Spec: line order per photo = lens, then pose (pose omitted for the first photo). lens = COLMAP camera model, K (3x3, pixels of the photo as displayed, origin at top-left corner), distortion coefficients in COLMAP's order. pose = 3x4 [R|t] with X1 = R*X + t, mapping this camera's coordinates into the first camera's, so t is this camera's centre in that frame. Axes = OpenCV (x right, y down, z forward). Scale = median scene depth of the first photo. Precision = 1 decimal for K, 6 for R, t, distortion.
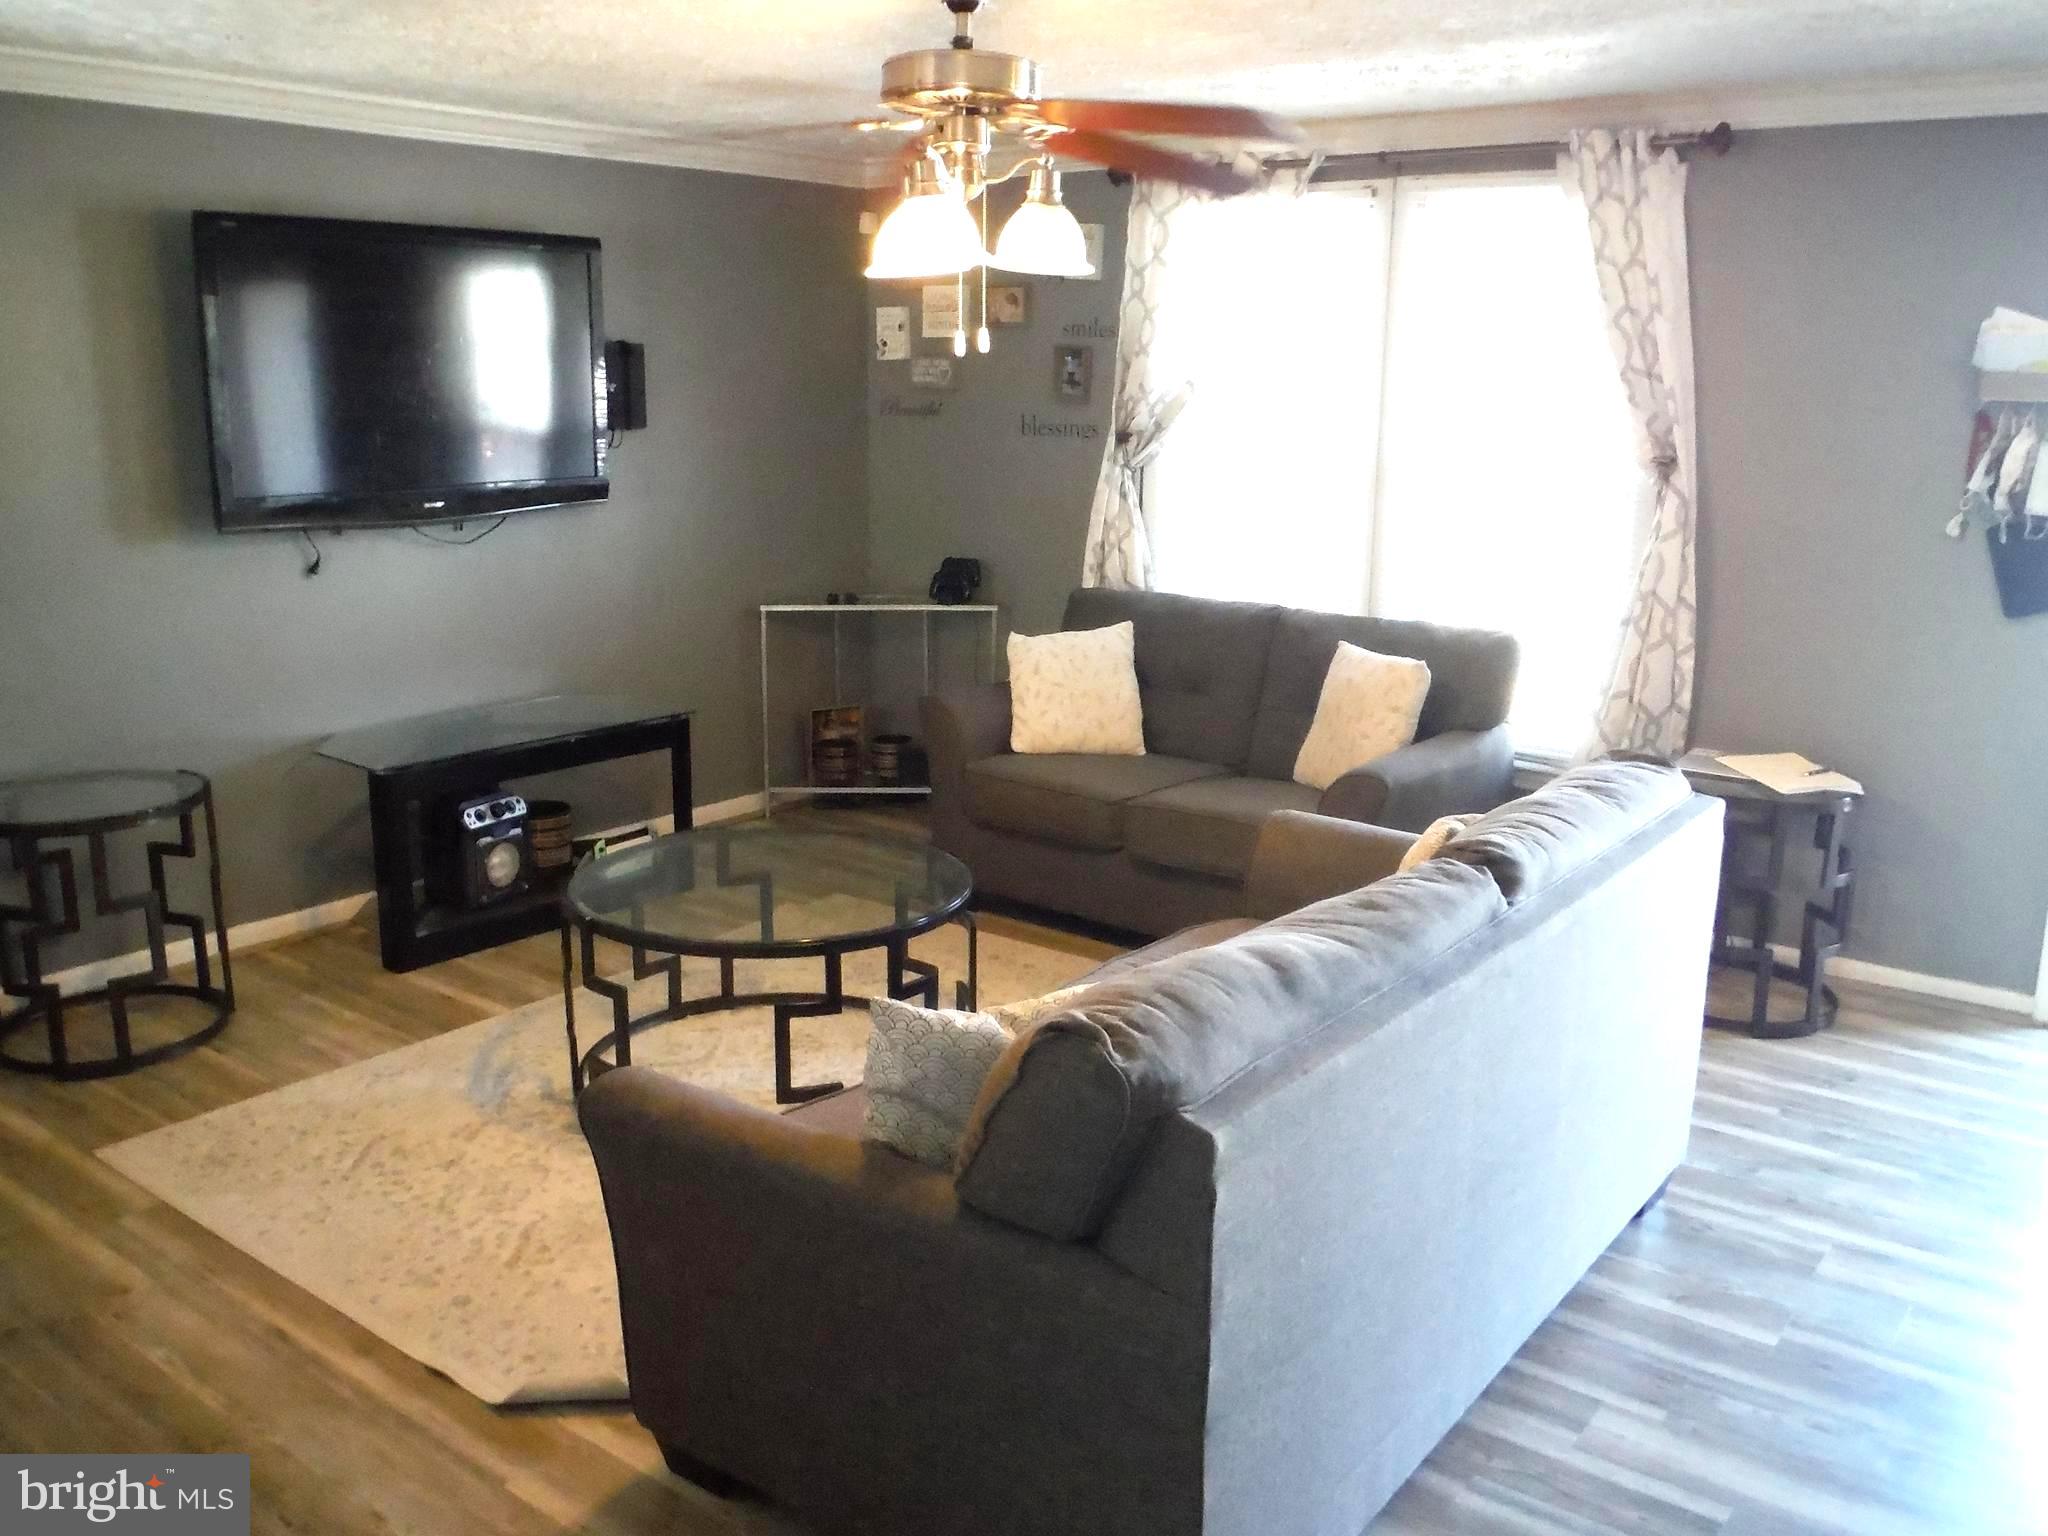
lens RADIAL K [[1710.5, 0, 1023.3], [0, 1710.5, 759.8], [0, 0, 1]] dist [-0.097662, 0.068511]
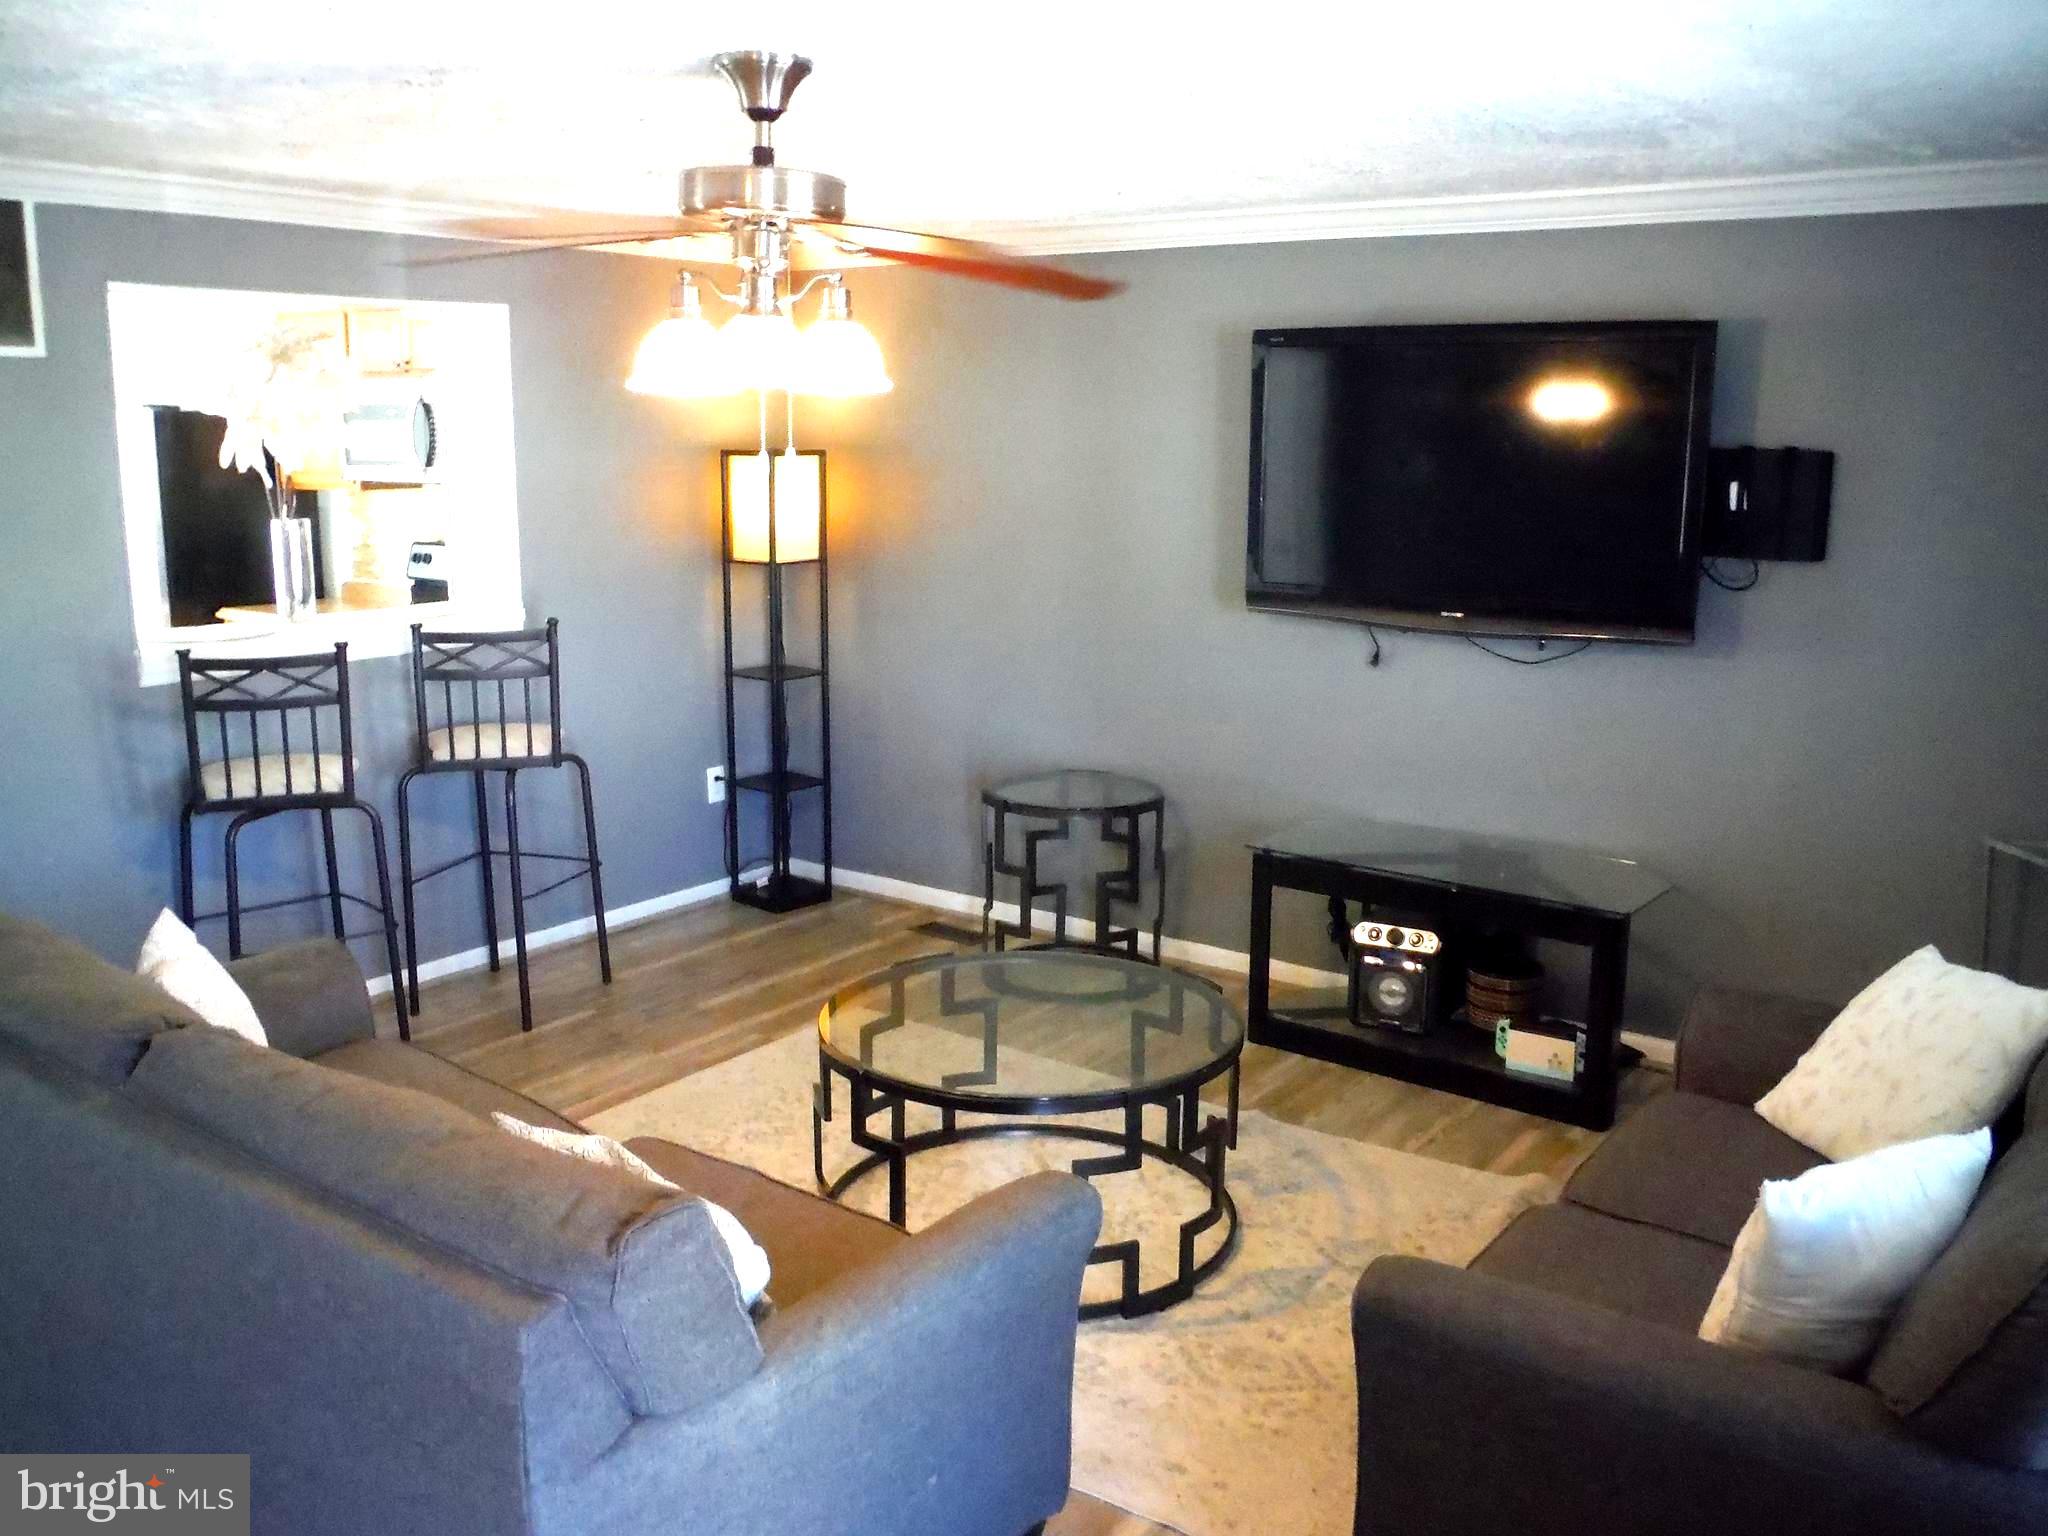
lens RADIAL K [[1710.5, 0, 1023.3], [0, 1710.5, 759.8], [0, 0, 1]] dist [-0.097662, 0.068511]
pose [[0.034286, 0.184432, -0.982247, 0.680198], [-0.233181, 0.957176, 0.171585, -0.203707], [0.971829, 0.223158, 0.075823, 0.799462]]
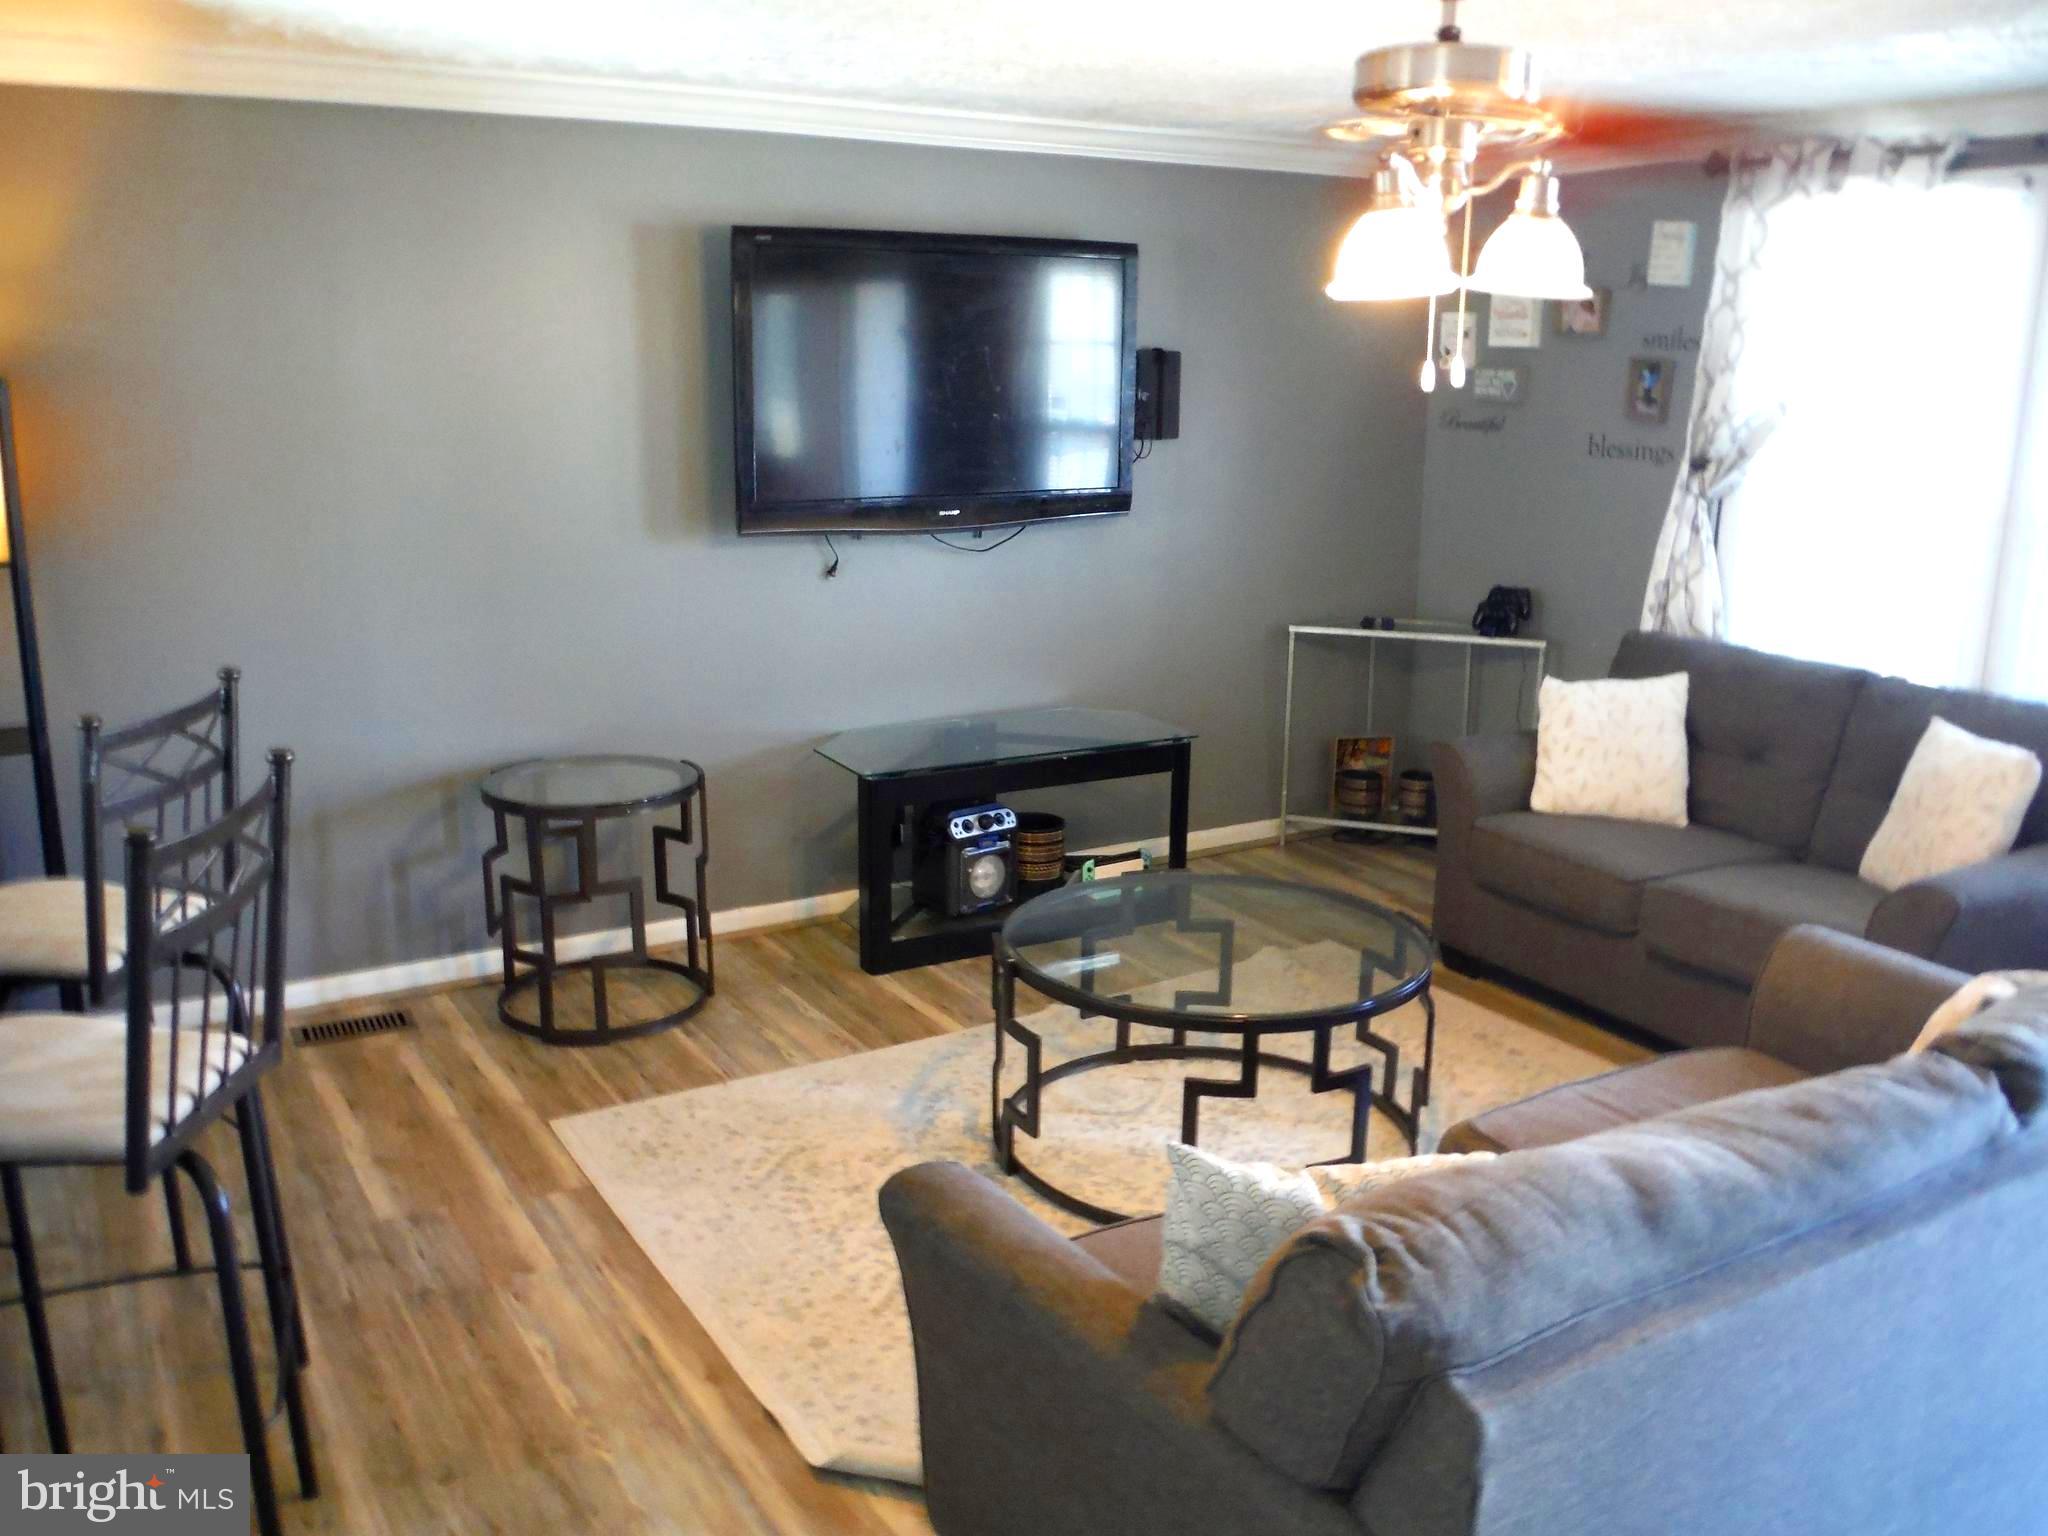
lens RADIAL K [[1706.9, 0, 1022.9], [0, 1706.9, 759.9], [0, 0, 1]] dist [-0.071032, 0.022340]
pose [[0.933159, 0.085631, -0.349116, 0.066062], [-0.082806, 0.996299, 0.023037, -0.035911], [0.349797, 0.007412, 0.936796, 0.075263]]
